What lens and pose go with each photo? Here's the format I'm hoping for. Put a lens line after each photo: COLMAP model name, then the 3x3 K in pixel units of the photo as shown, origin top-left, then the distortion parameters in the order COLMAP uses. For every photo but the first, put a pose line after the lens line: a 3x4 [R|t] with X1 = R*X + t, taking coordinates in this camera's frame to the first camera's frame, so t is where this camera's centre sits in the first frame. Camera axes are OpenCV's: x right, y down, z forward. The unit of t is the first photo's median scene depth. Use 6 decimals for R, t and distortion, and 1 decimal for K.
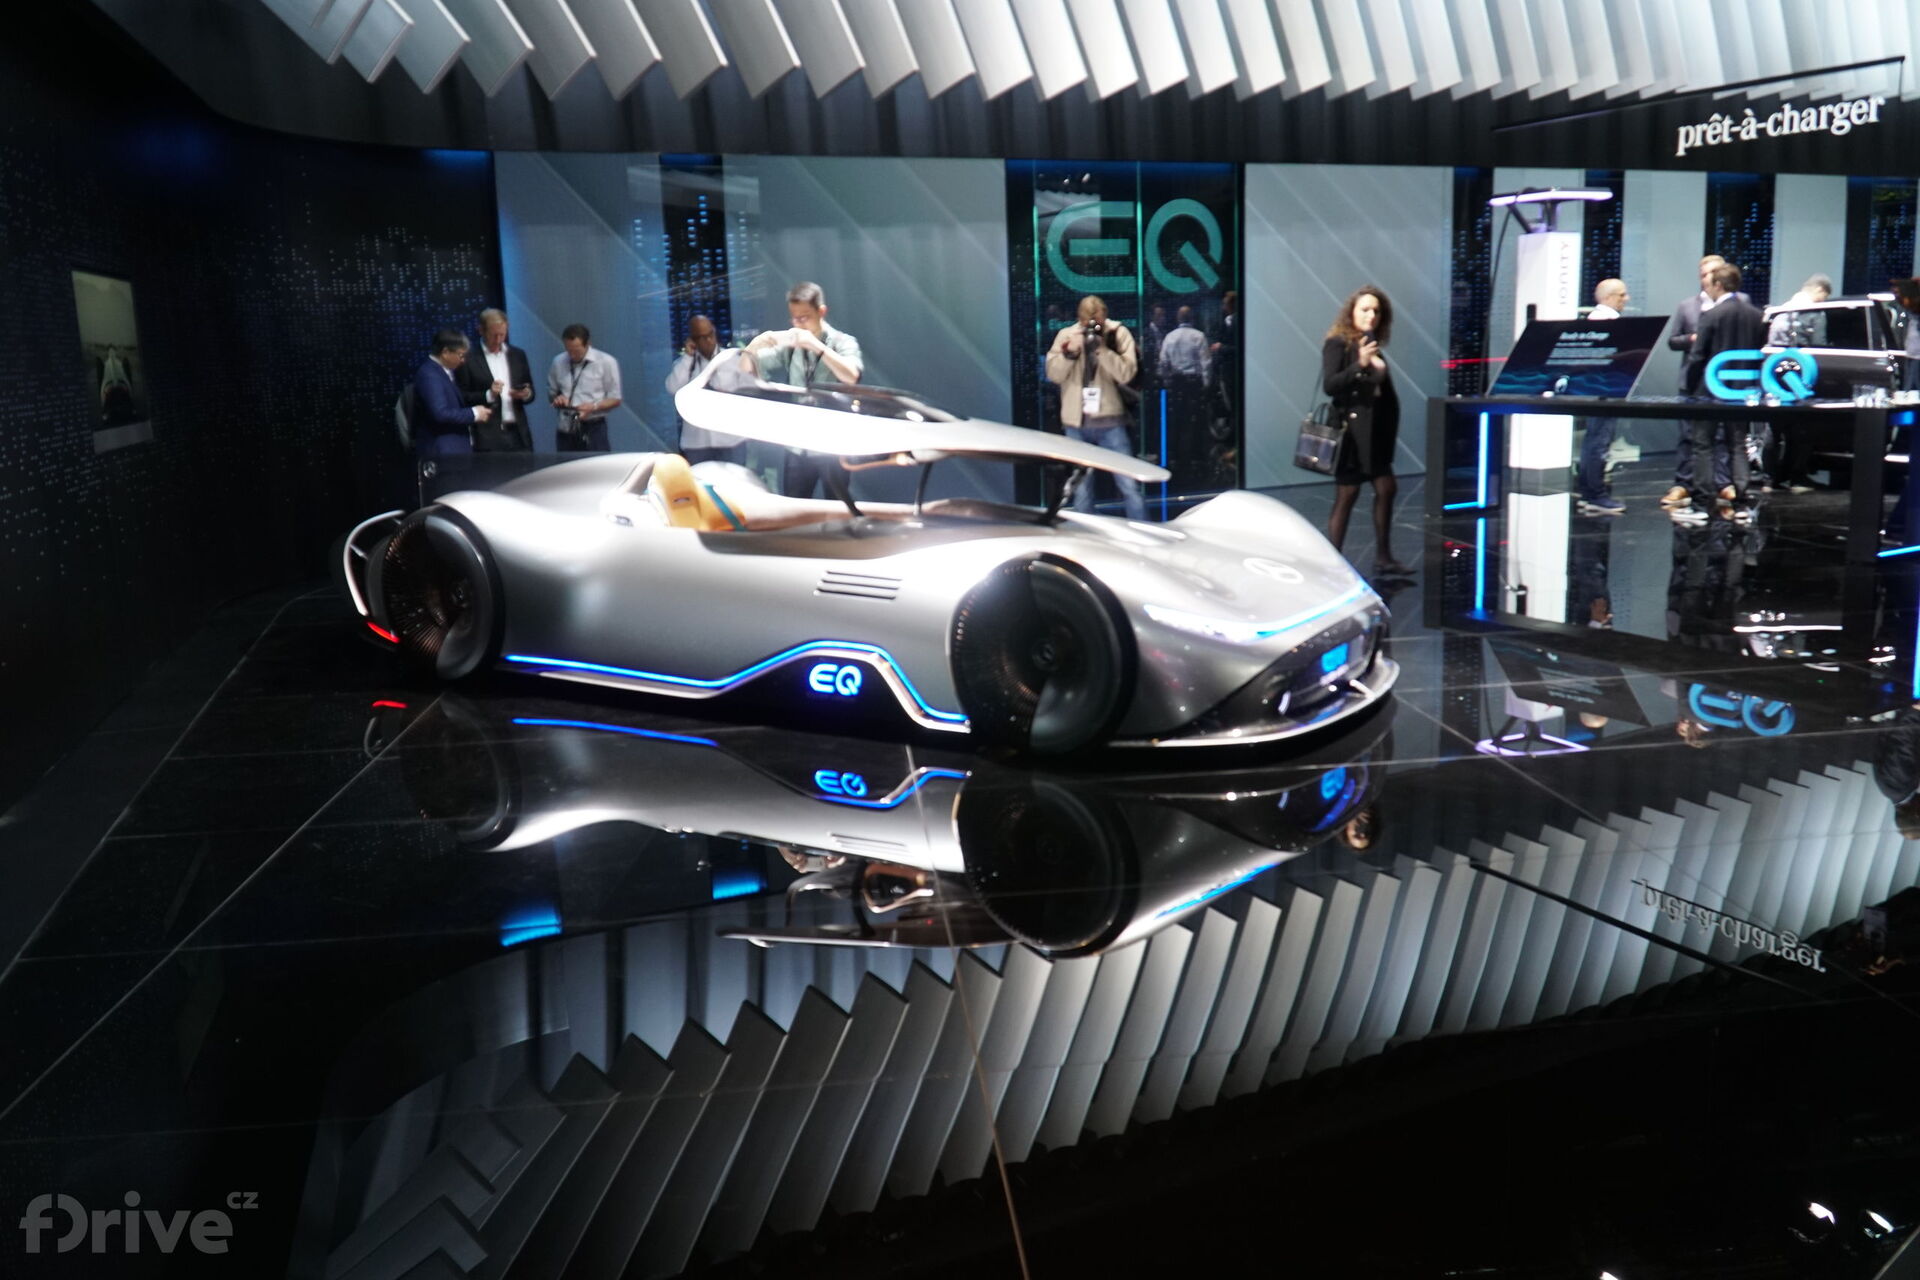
lens RADIAL K [[1504.4, 0, 955.2], [0, 1504.4, 637.0], [0, 0, 1]] dist [0.003912, -0.021078]
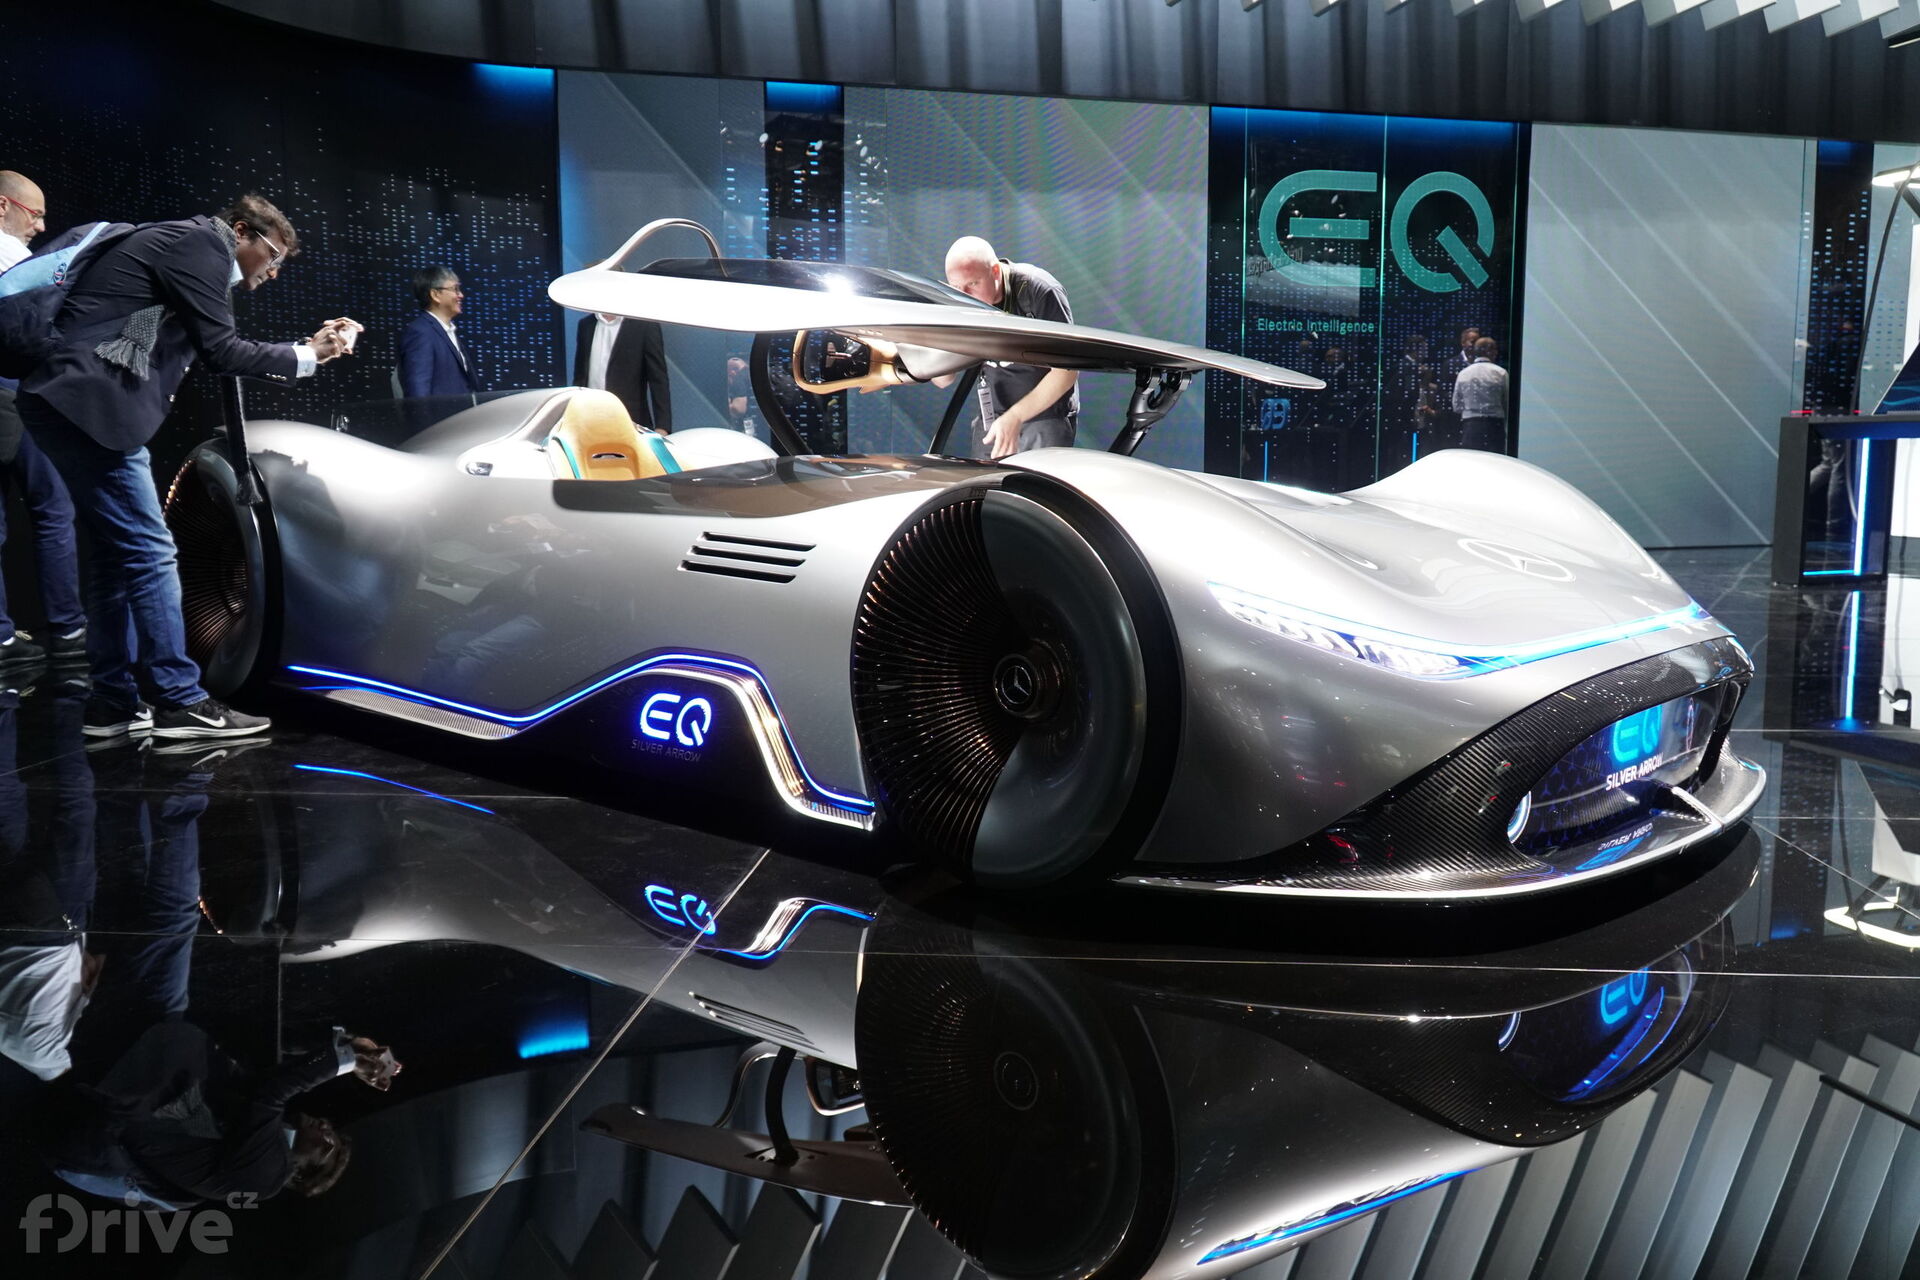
lens RADIAL K [[1504.4, 0, 966.8], [0, 1504.4, 637.4], [0, 0, 1]] dist [0.003912, -0.021078]
pose [[0.984172, 0.053384, -0.168983, 0.062923], [-0.064657, 0.995985, -0.061918, 0.013813], [0.164999, 0.071864, 0.983672, 0.254859]]
